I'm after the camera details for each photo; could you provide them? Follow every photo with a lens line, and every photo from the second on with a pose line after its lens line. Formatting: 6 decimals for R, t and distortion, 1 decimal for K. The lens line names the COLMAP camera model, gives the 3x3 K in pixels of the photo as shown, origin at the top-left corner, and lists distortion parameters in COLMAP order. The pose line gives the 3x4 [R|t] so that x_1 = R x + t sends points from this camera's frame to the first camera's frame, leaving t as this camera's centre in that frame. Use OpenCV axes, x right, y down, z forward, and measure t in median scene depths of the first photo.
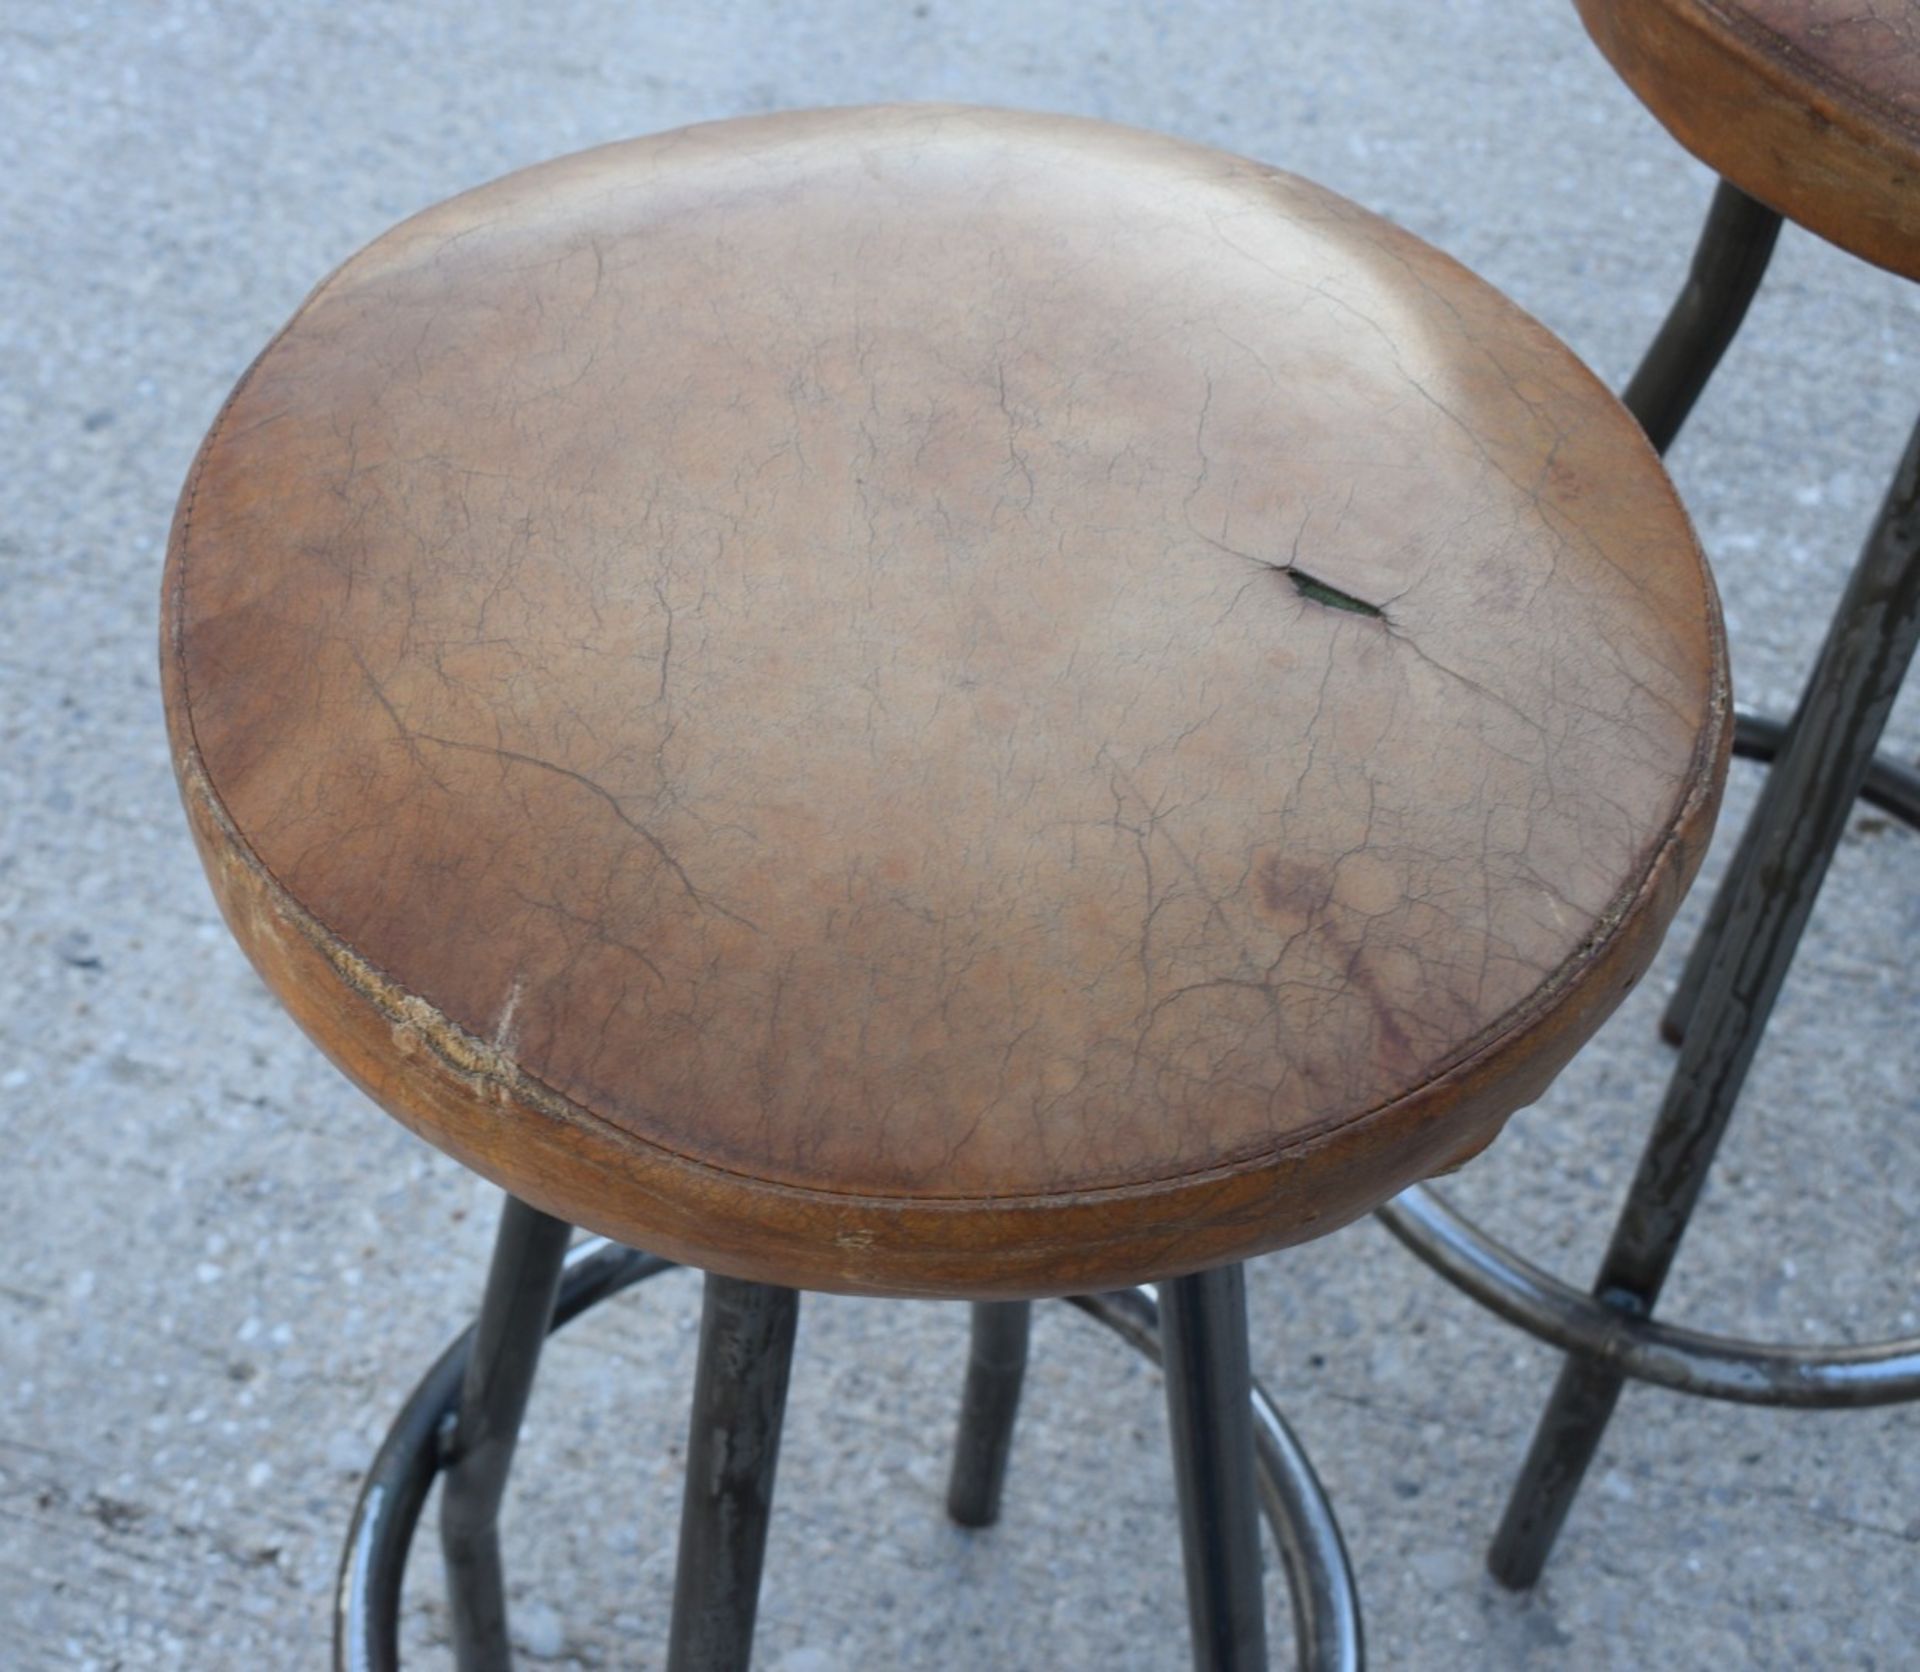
lens RADIAL K [[2971.8, 0, 636.4], [0, 2971.8, 834.5], [0, 0, 1]] dist [-0.018057, -0.013060]
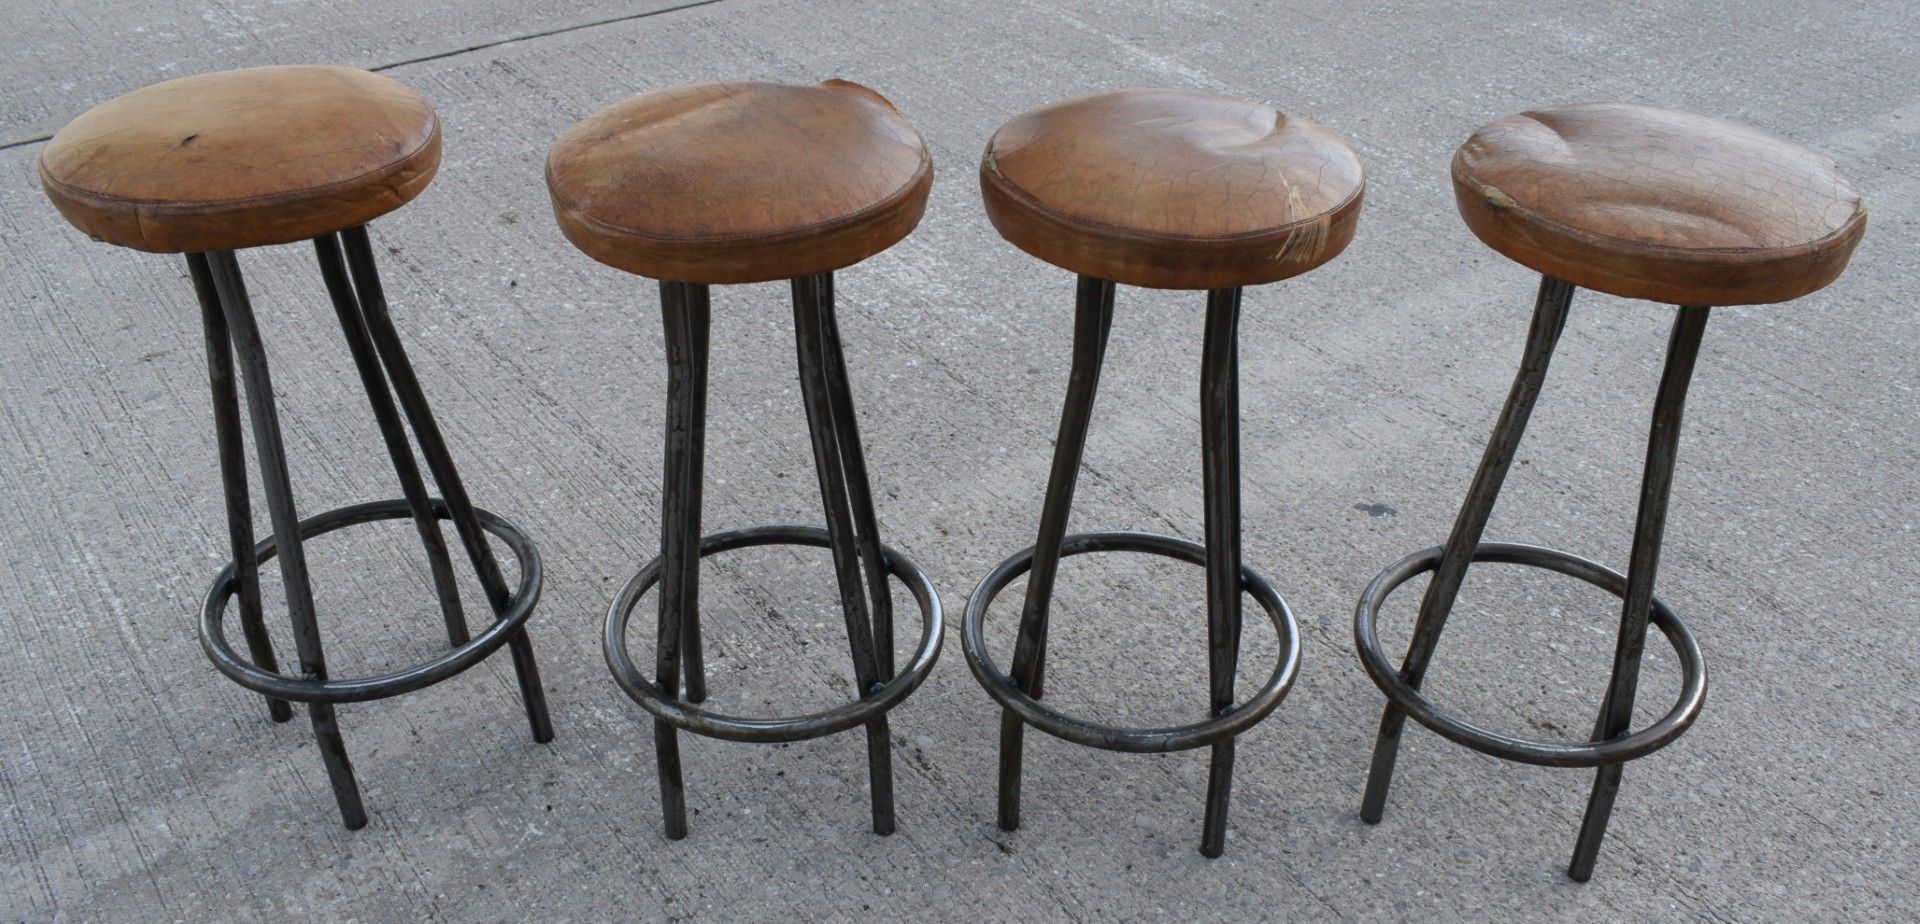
lens RADIAL K [[1719.9, 0, 960.0], [0, 1719.9, 462.0], [0, 0, 1]] dist [-0.022386, 0.003649]
pose [[0.800758, 0.332125, -0.498478, 0.761149], [-0.459346, 0.874599, -0.155170, 0.273197], [0.384433, 0.353227, 0.852902, -0.426976]]
